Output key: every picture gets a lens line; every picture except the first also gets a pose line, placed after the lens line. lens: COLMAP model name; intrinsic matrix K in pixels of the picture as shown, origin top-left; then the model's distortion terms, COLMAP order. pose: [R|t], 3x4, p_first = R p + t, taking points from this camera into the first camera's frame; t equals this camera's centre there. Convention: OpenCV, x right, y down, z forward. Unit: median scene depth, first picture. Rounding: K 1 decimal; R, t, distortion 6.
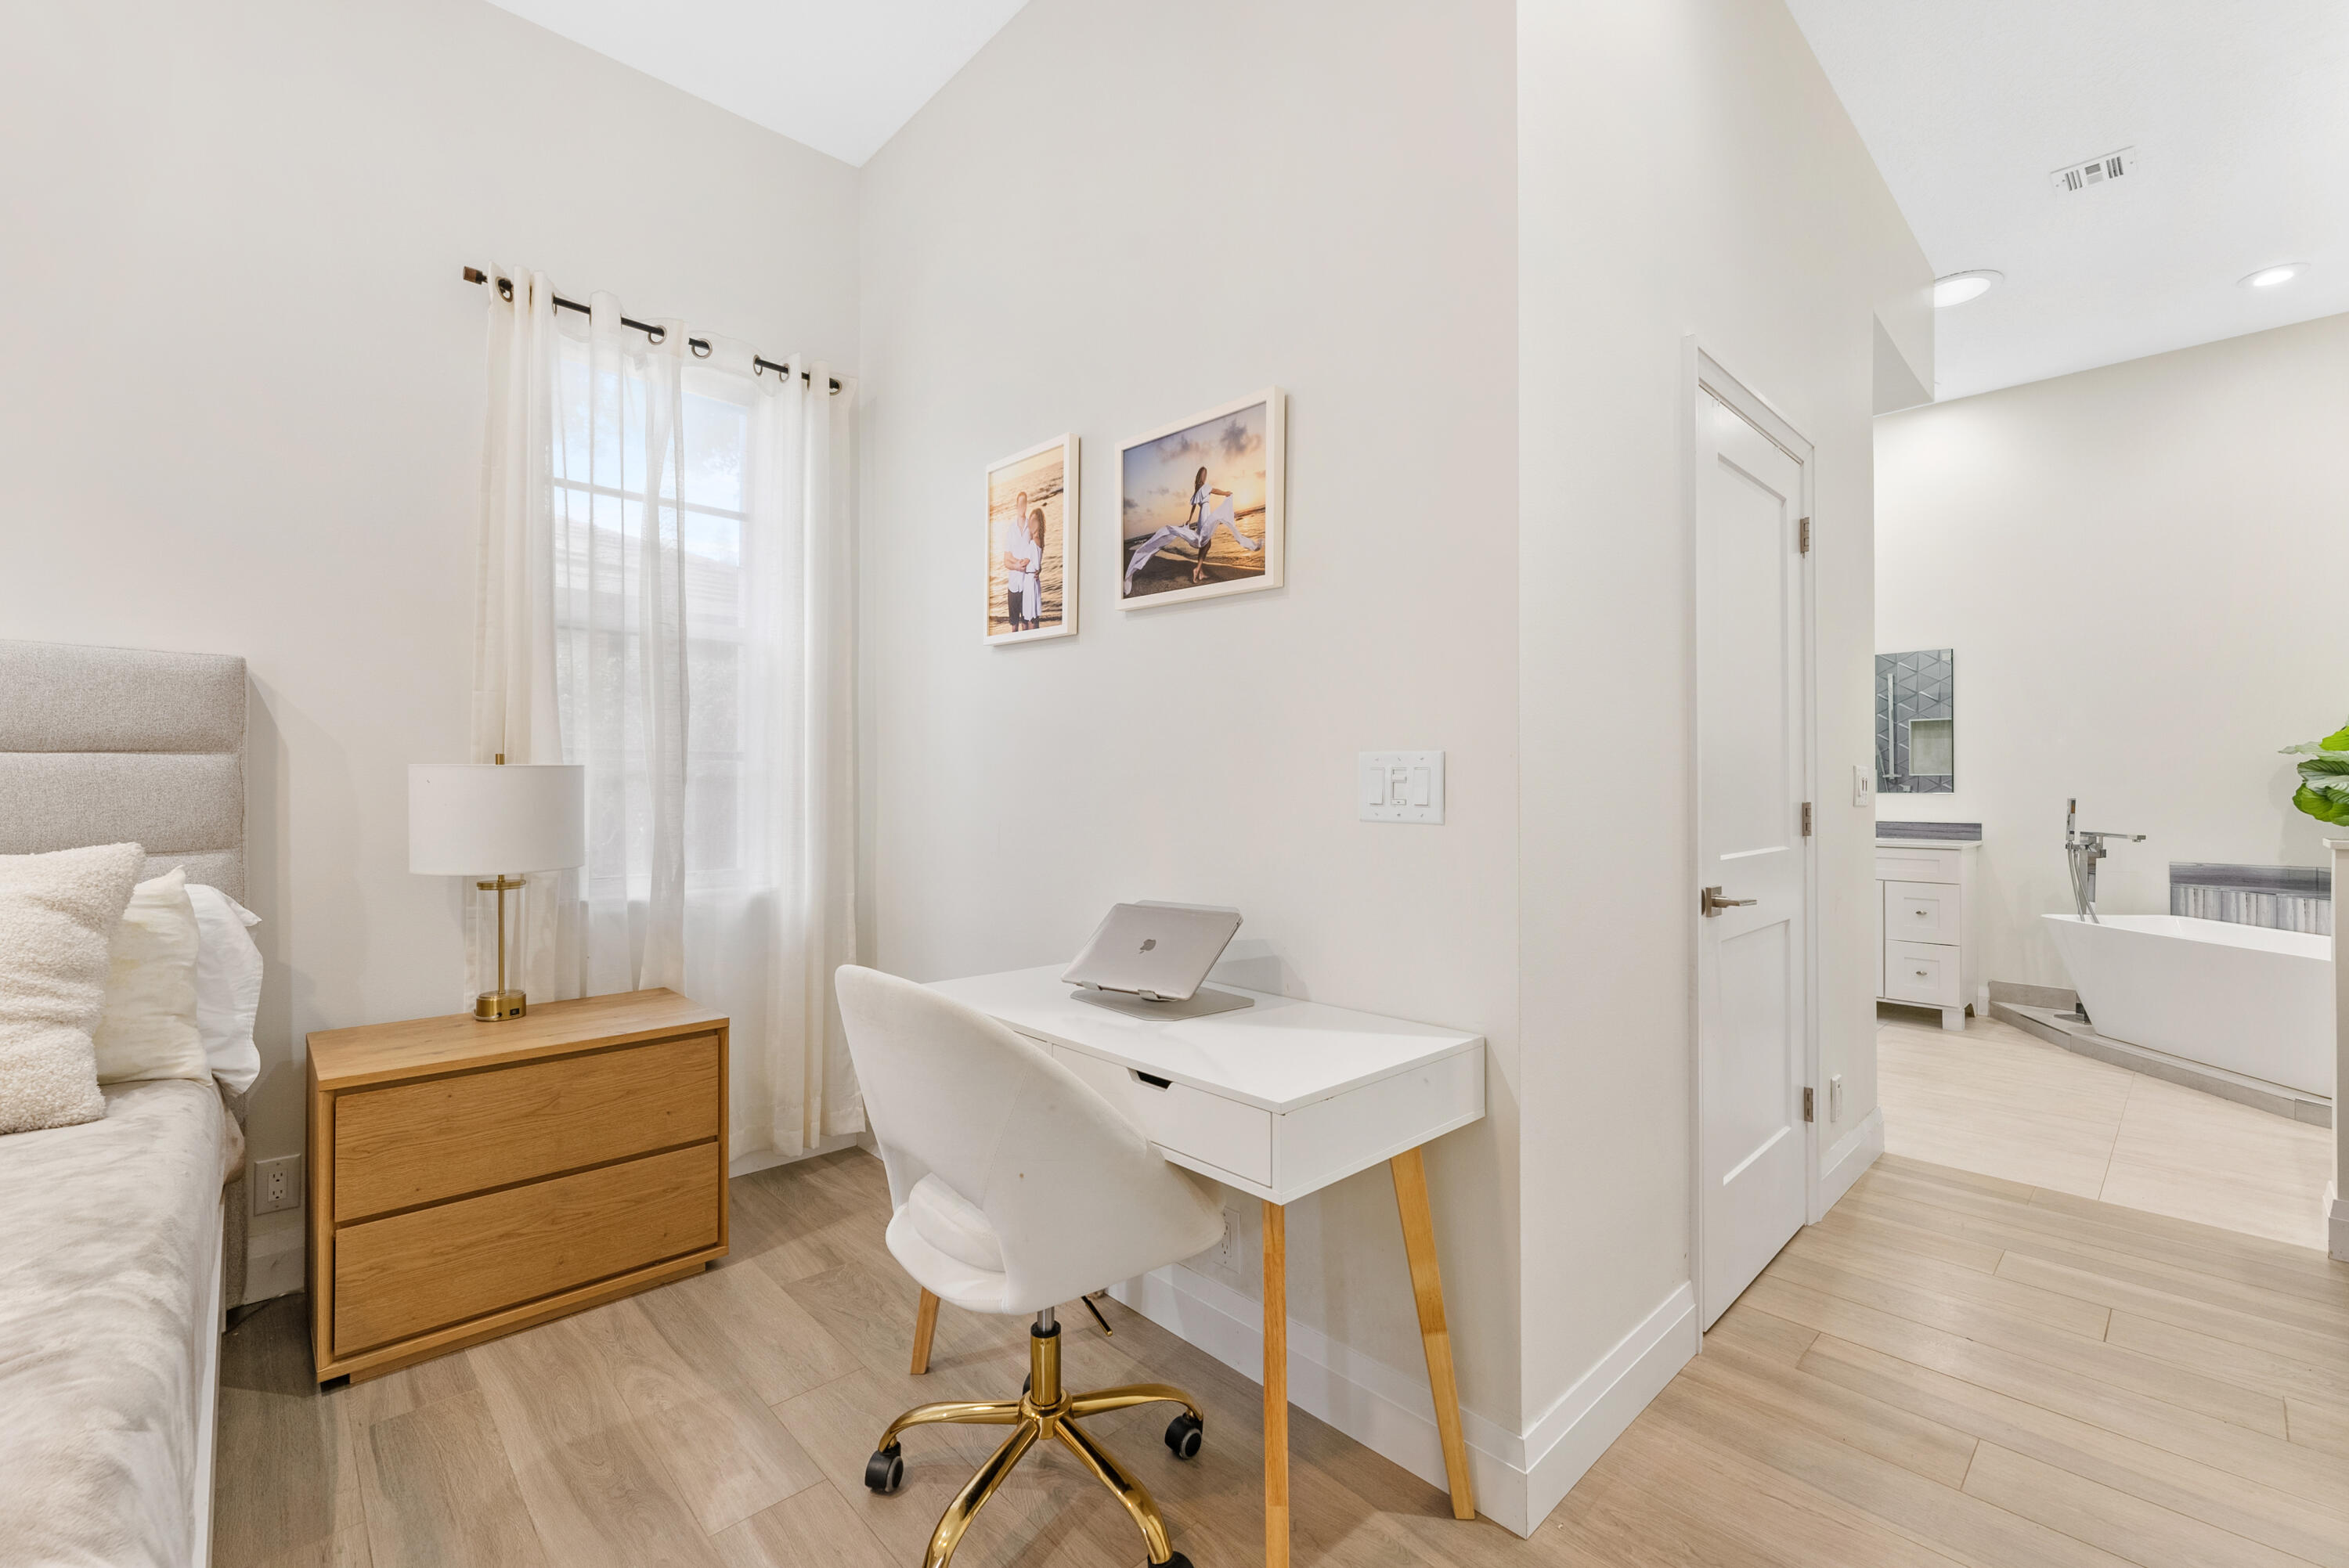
lens RADIAL K [[984.7, 0, 1174.3], [0, 984.7, 774.0], [0, 0, 1]] dist [-0.001917, -0.000400]
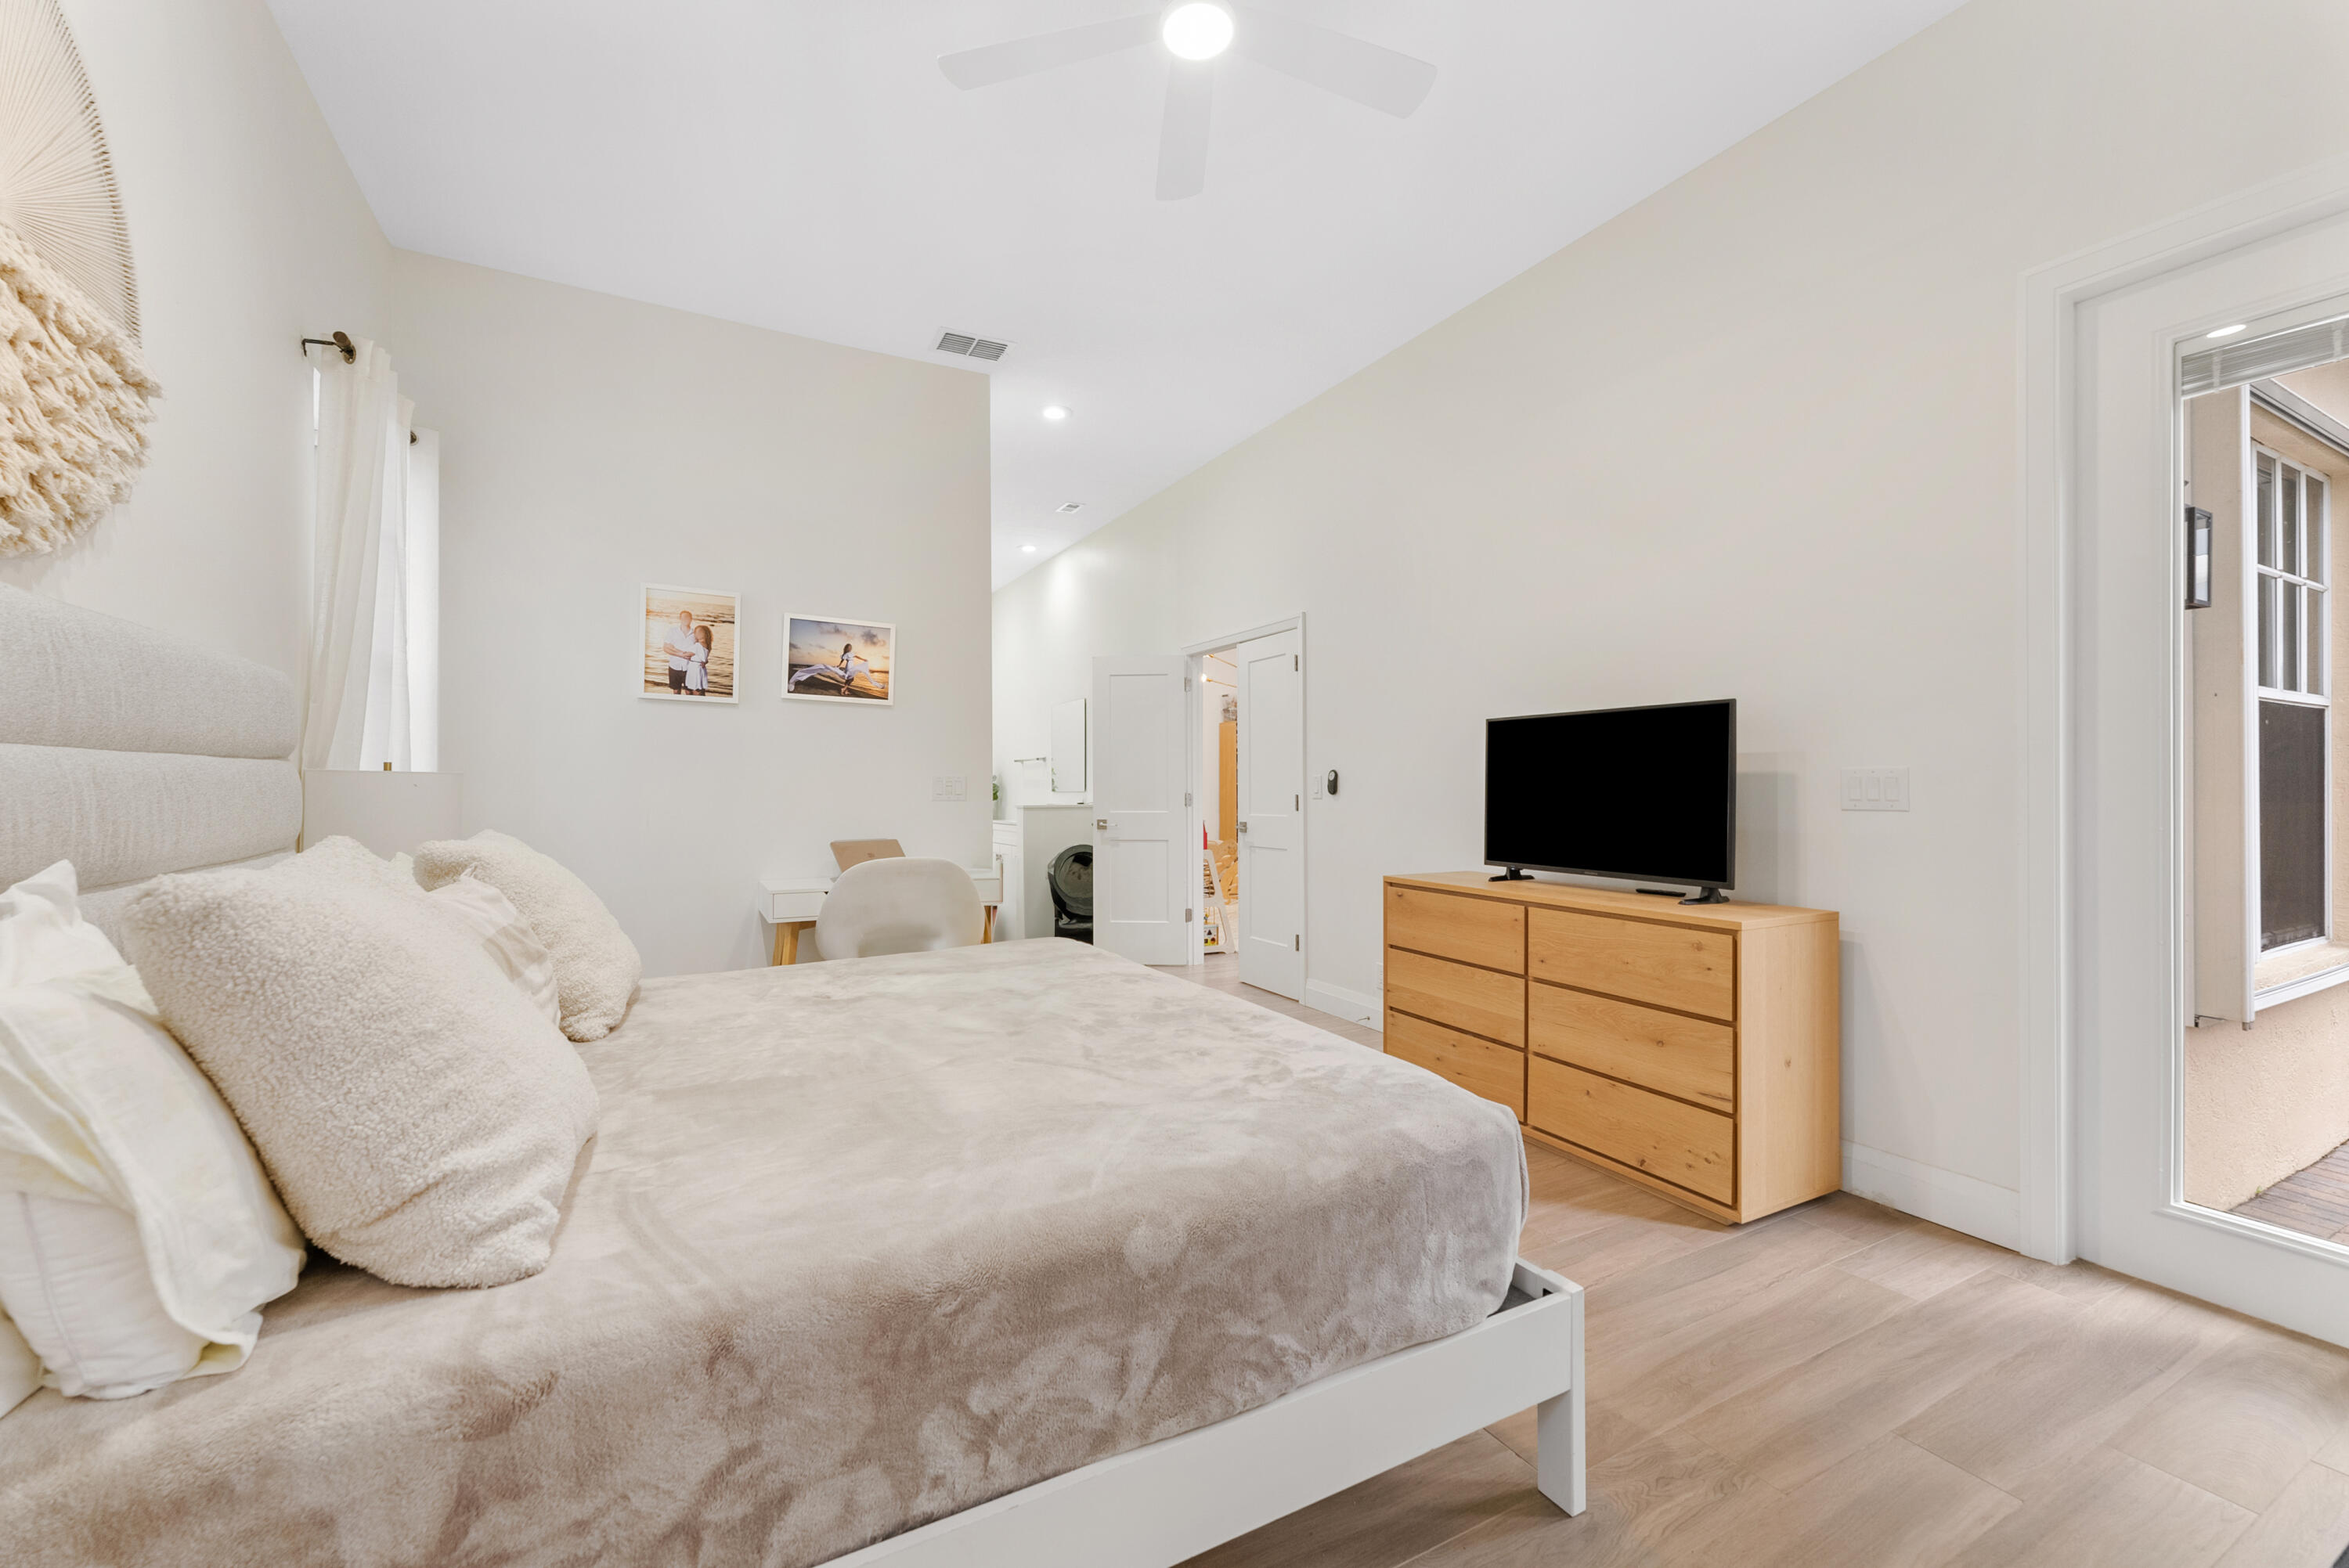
lens RADIAL K [[942.7, 0, 1174.5], [0, 942.7, 784.0], [0, 0, 1]] dist [0.000877, -0.000026]
pose [[0.261409, 0.003942, 0.965220, -1.878626], [-0.009339, 0.999955, -0.001555, 0.000121], [-0.965183, -0.008608, 0.261434, -0.272039]]
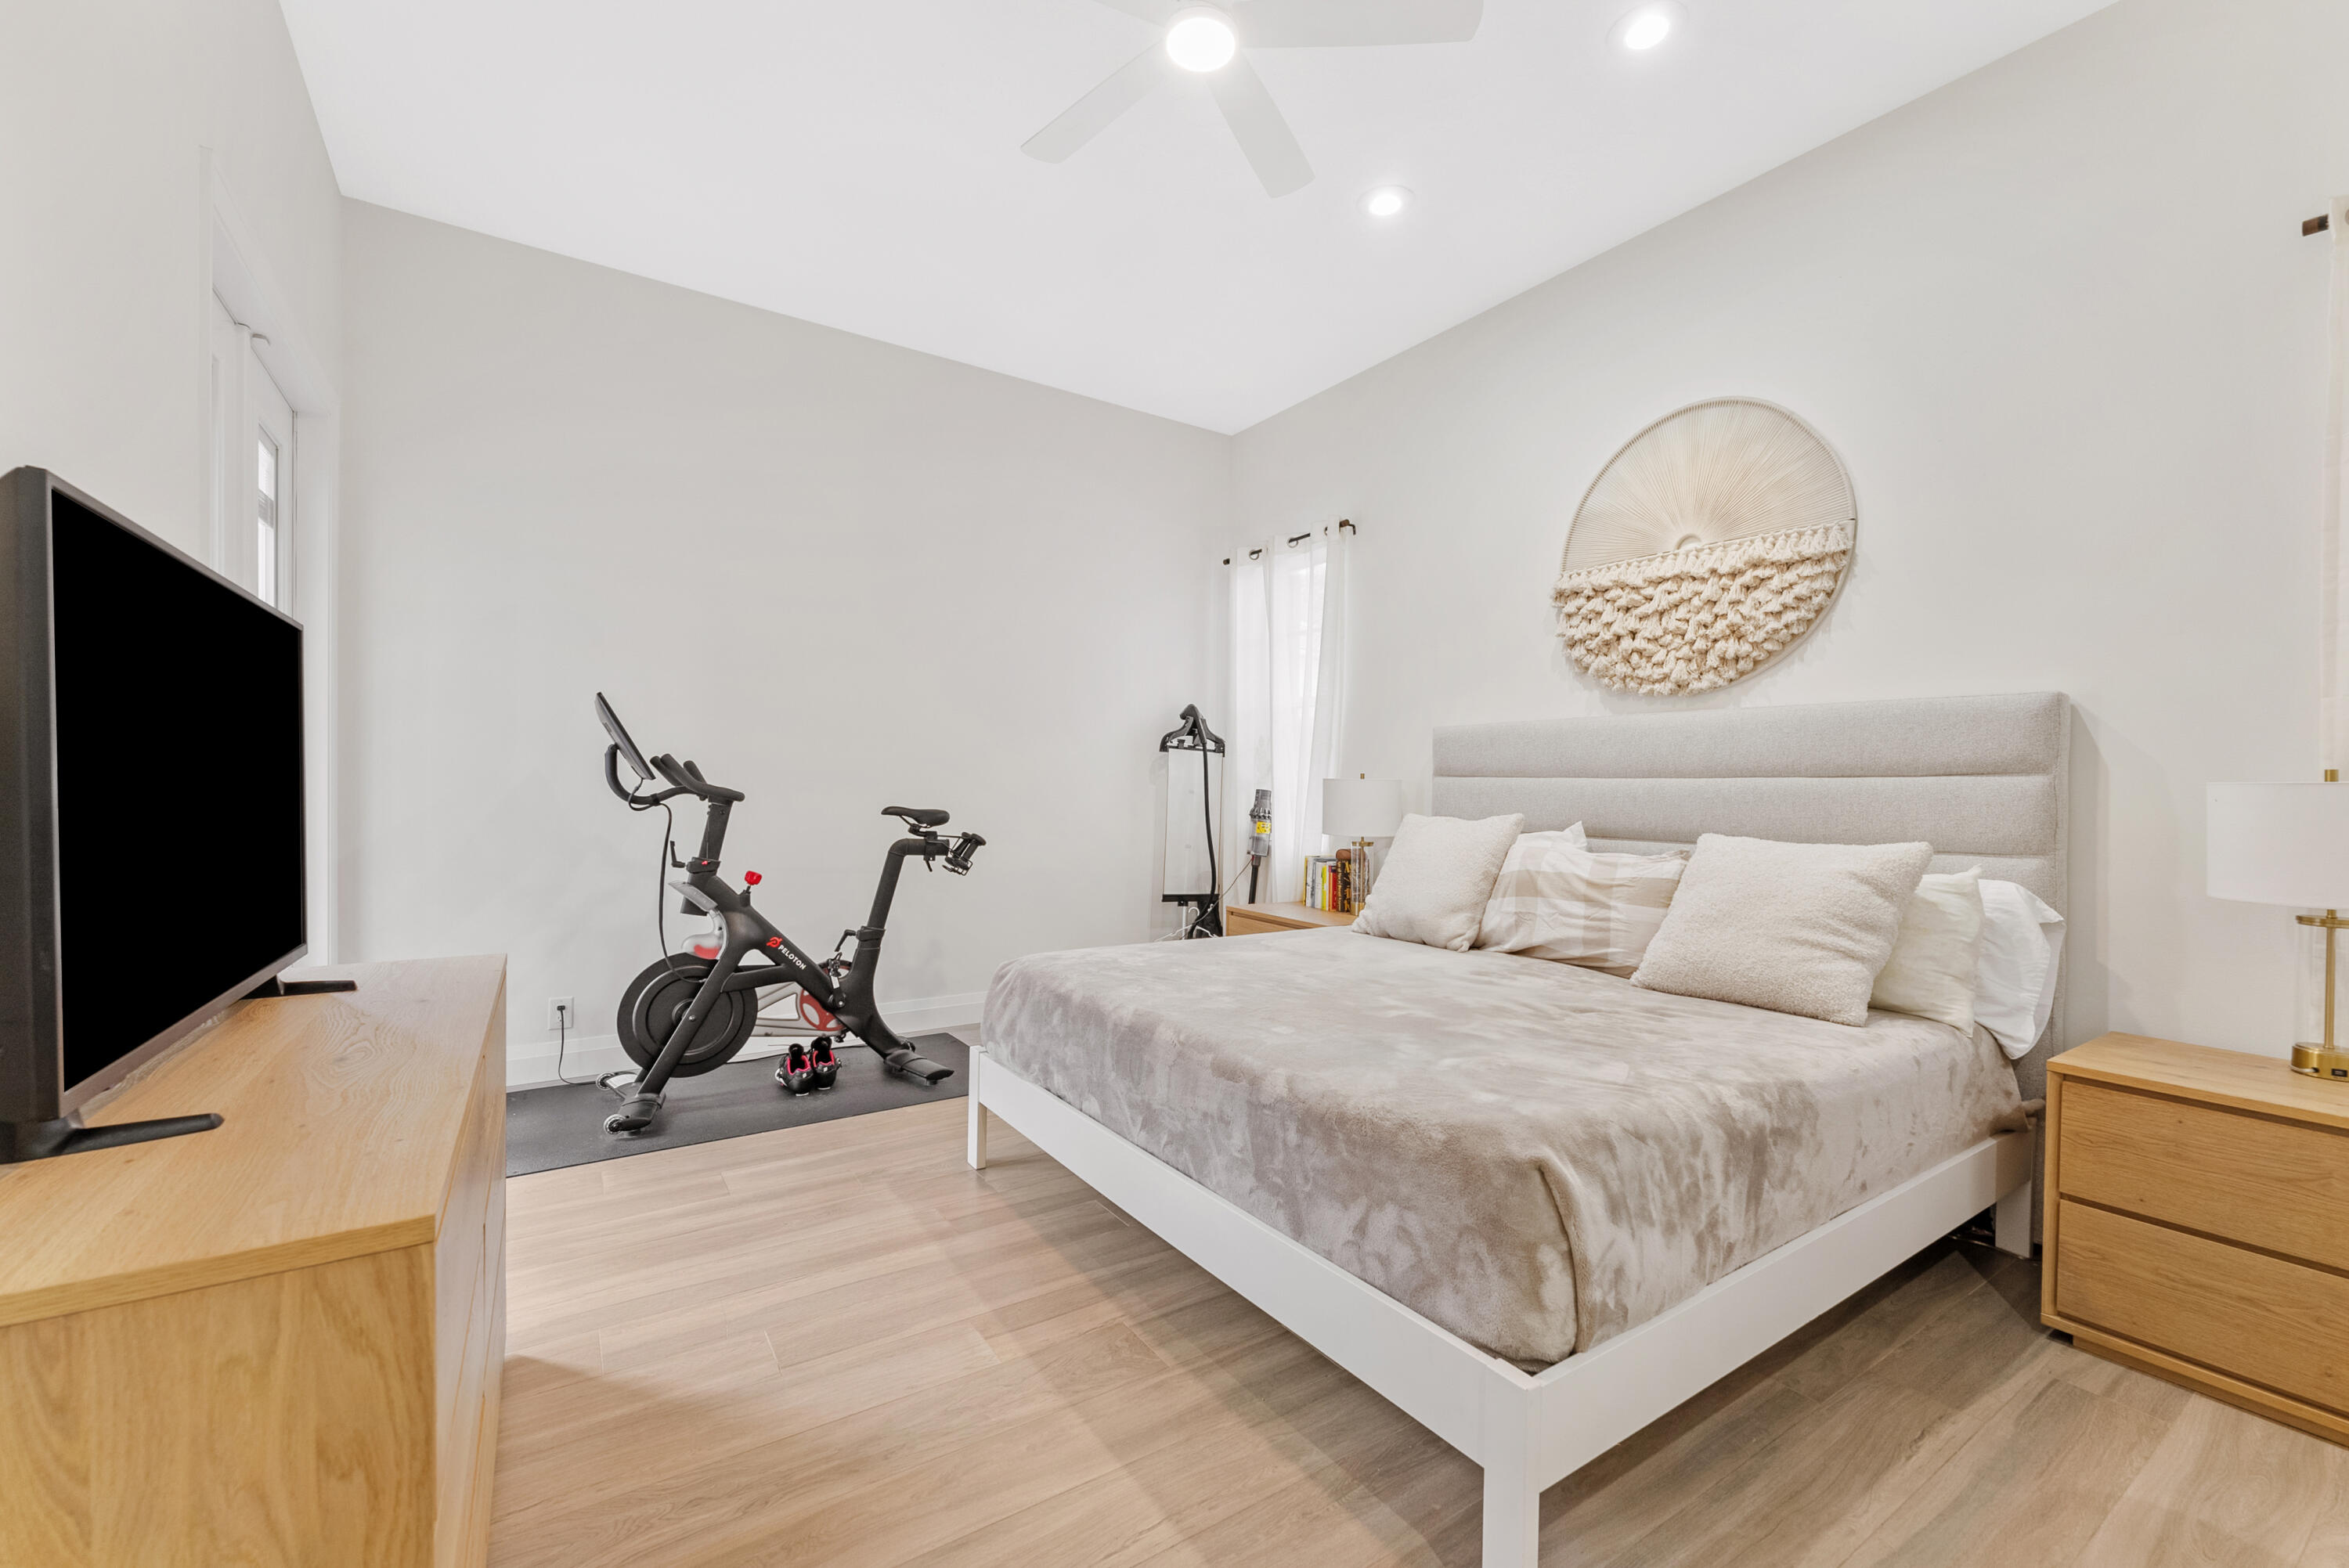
lens RADIAL K [[942.7, 0, 1174.5], [0, 942.7, 784.0], [0, 0, 1]] dist [0.000877, -0.000026]
pose [[-0.169538, -0.008822, -0.985484, 0.355533], [-0.002593, 0.999960, -0.008505, 0.002679], [0.985520, 0.001113, -0.169555, 0.173110]]
